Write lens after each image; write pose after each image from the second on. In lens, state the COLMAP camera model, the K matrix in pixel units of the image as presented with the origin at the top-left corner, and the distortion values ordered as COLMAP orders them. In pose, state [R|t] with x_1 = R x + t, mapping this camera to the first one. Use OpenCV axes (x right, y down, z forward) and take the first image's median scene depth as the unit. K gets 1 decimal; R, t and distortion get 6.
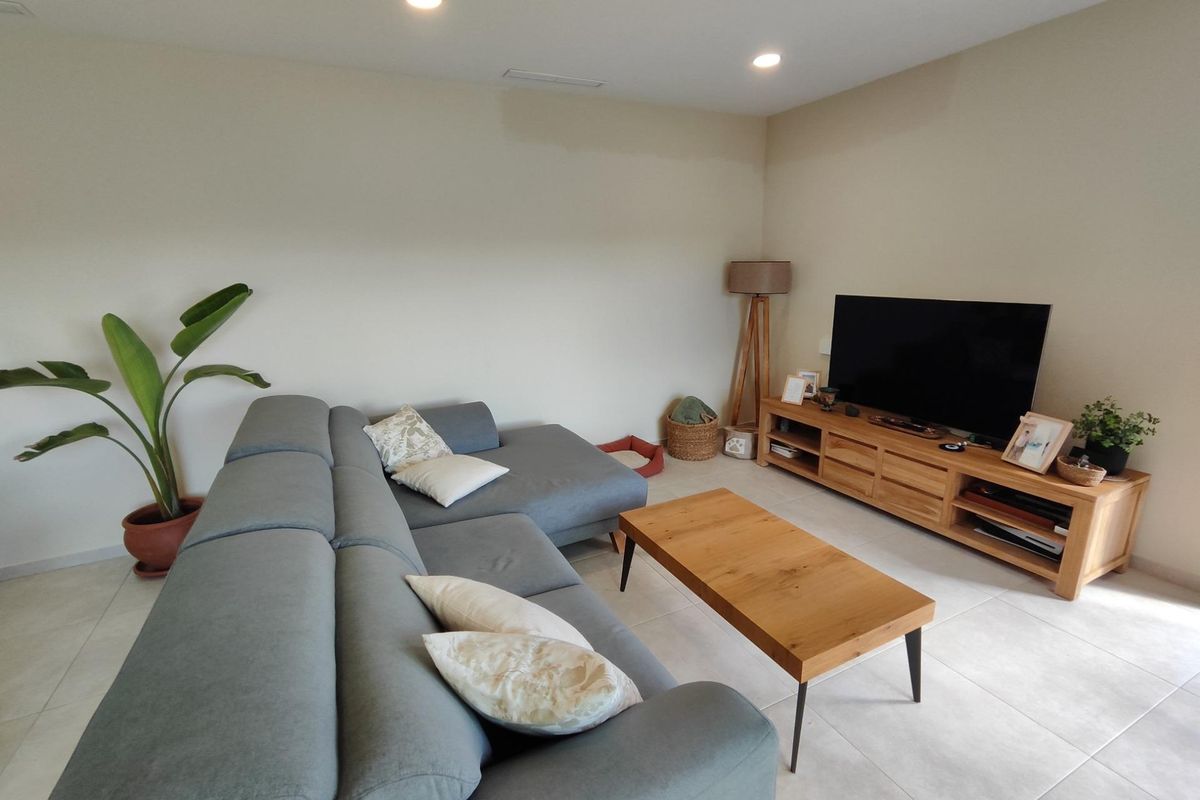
lens RADIAL K [[549.5, 0, 595.4], [0, 549.5, 408.6], [0, 0, 1]] dist [-0.023779, 0.016367]
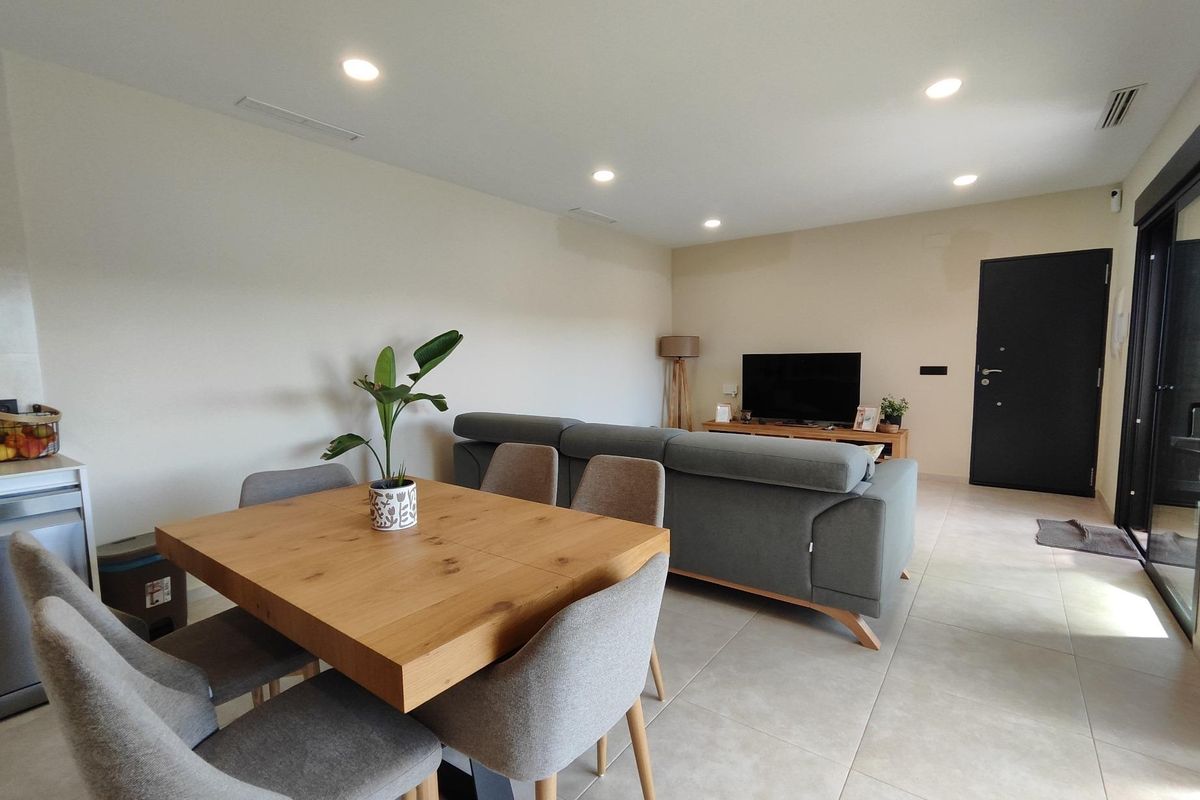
lens RADIAL K [[549.5, 0, 595.4], [0, 549.5, 408.6], [0, 0, 1]] dist [-0.023779, 0.016367]
pose [[0.892643, -0.030093, 0.449758, -0.805302], [0.109027, 0.982557, -0.150646, 0.177396], [-0.437379, 0.183508, 0.880354, -0.284249]]
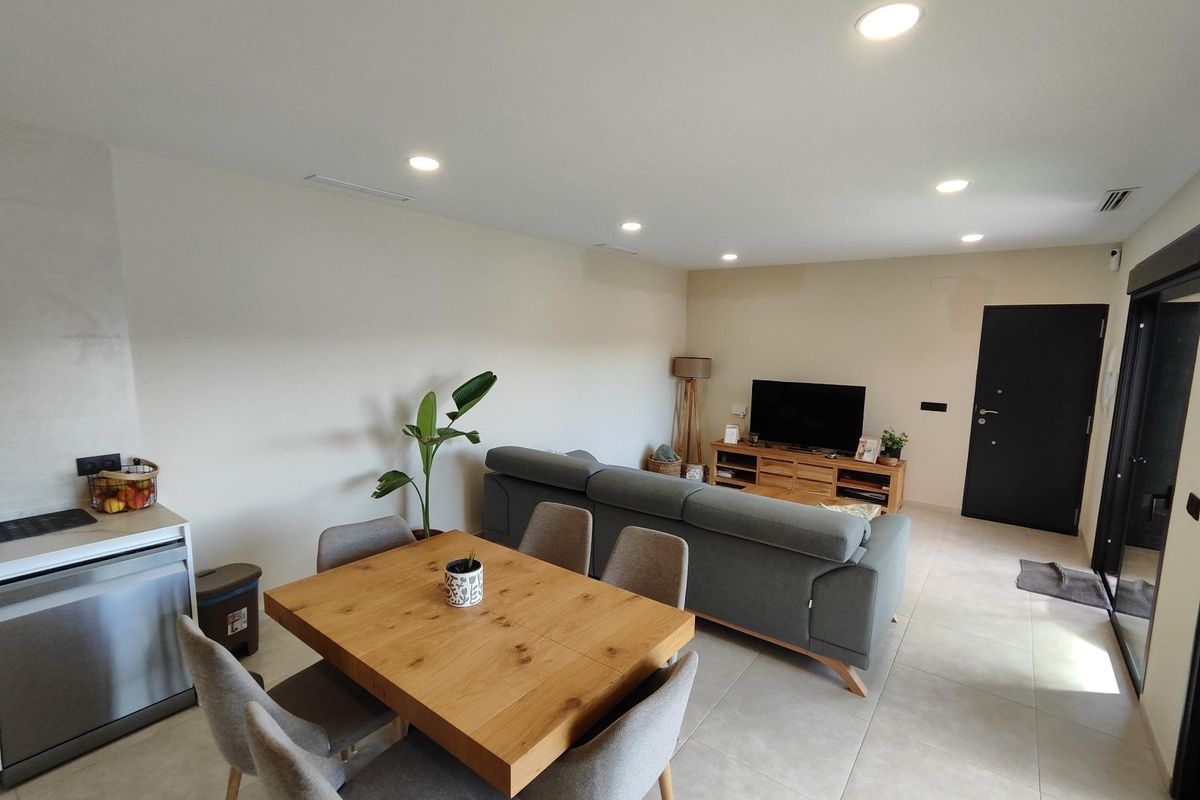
lens RADIAL K [[549.5, 0, 595.4], [0, 549.5, 408.6], [0, 0, 1]] dist [-0.023779, 0.016367]
pose [[0.895665, -0.015562, 0.444458, -0.884630], [0.074359, 0.990559, -0.115164, 0.054993], [-0.438470, 0.136198, 0.888366, -0.369923]]
